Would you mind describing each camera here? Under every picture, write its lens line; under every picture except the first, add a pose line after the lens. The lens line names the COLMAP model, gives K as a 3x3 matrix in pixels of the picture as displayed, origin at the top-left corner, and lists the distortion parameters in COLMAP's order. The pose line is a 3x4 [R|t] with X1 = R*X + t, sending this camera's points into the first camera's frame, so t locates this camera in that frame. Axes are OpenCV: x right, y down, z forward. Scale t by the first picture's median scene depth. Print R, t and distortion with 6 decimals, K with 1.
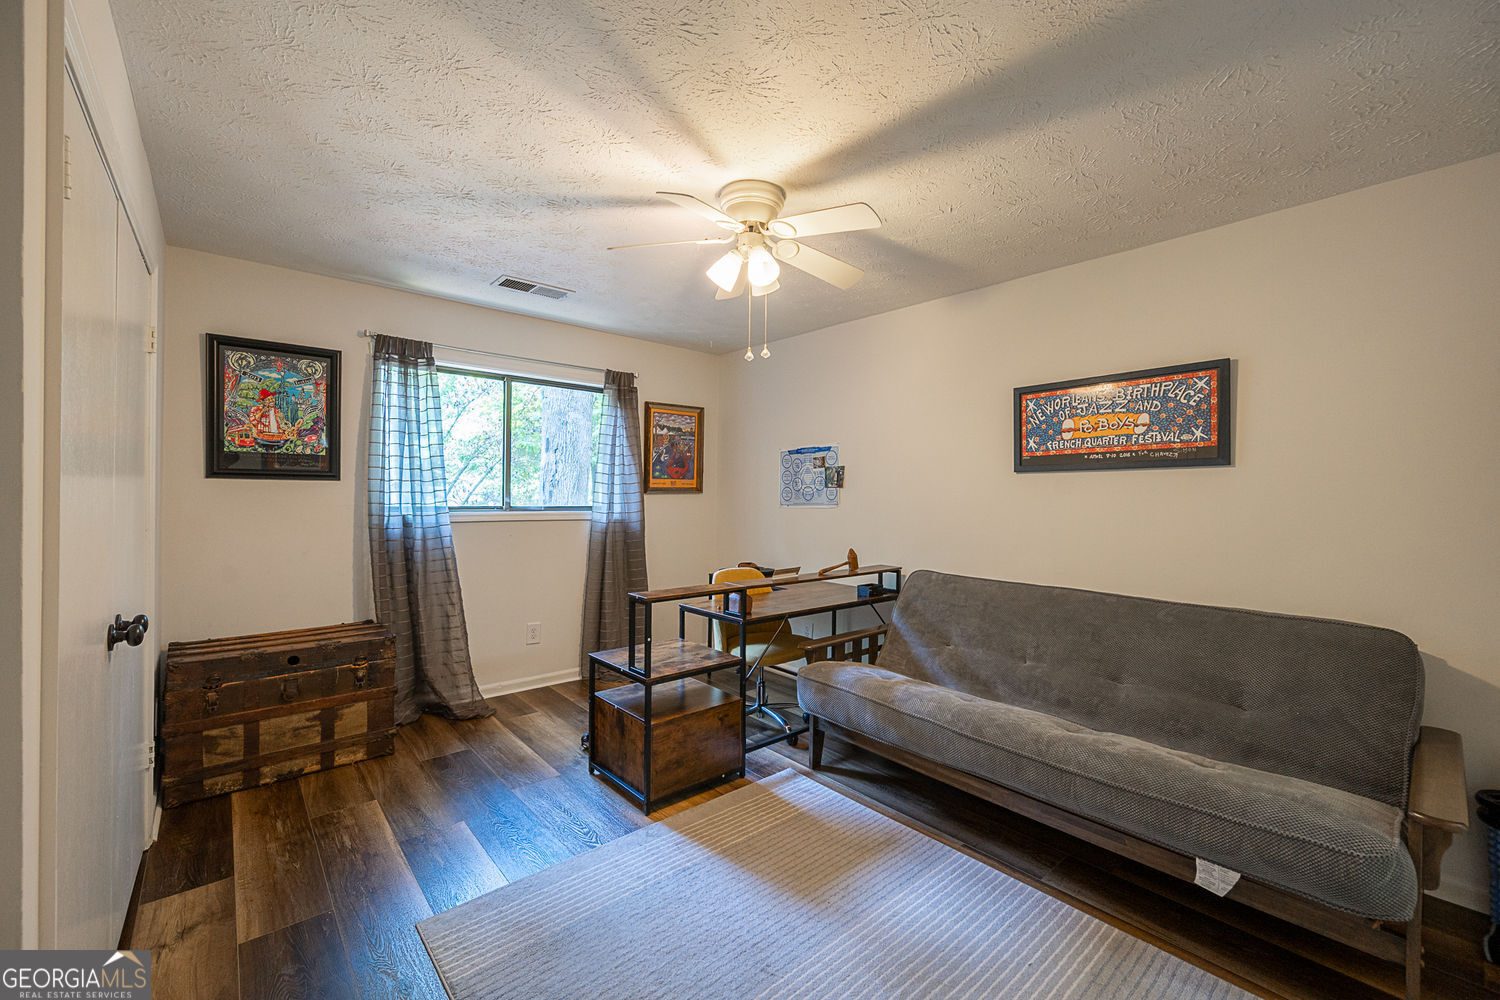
lens RADIAL K [[610.9, 0, 750.0], [0, 610.9, 500.0], [0, 0, 1]] dist [-0.002195, -0.000446]
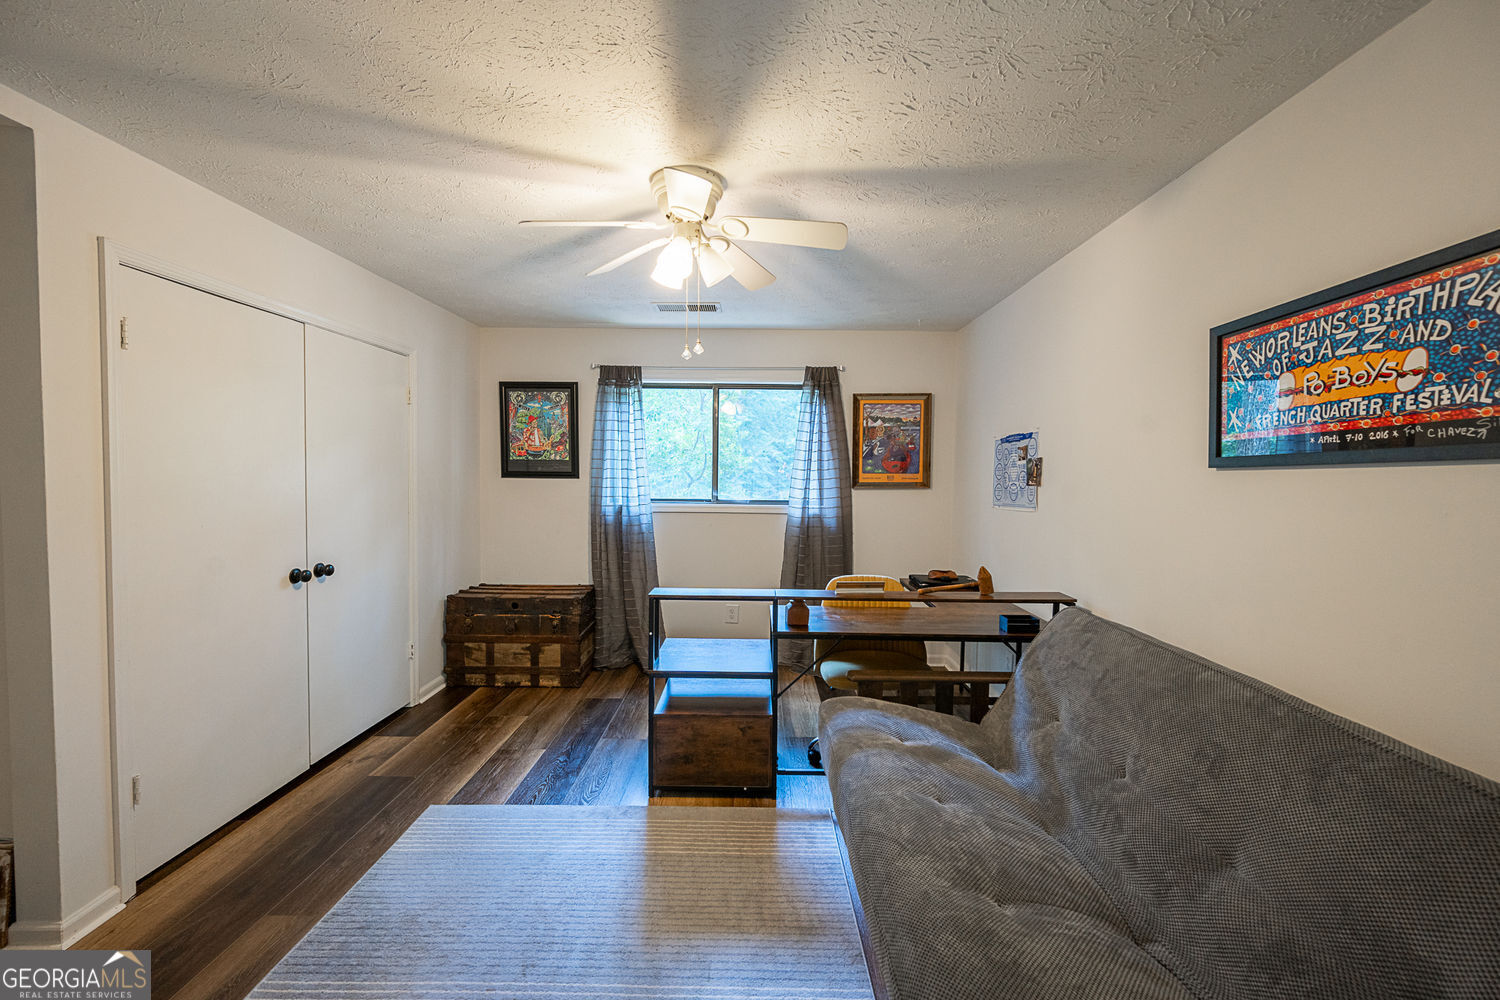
lens RADIAL K [[597.2, 0, 741.3], [0, 597.2, 498.8], [0, 0, 1]] dist [0.001163, -0.000111]
pose [[0.752545, 0.024804, -0.658074, 0.488583], [-0.010958, 0.999624, 0.025147, -0.025317], [0.658450, -0.011713, 0.752534, 0.254104]]
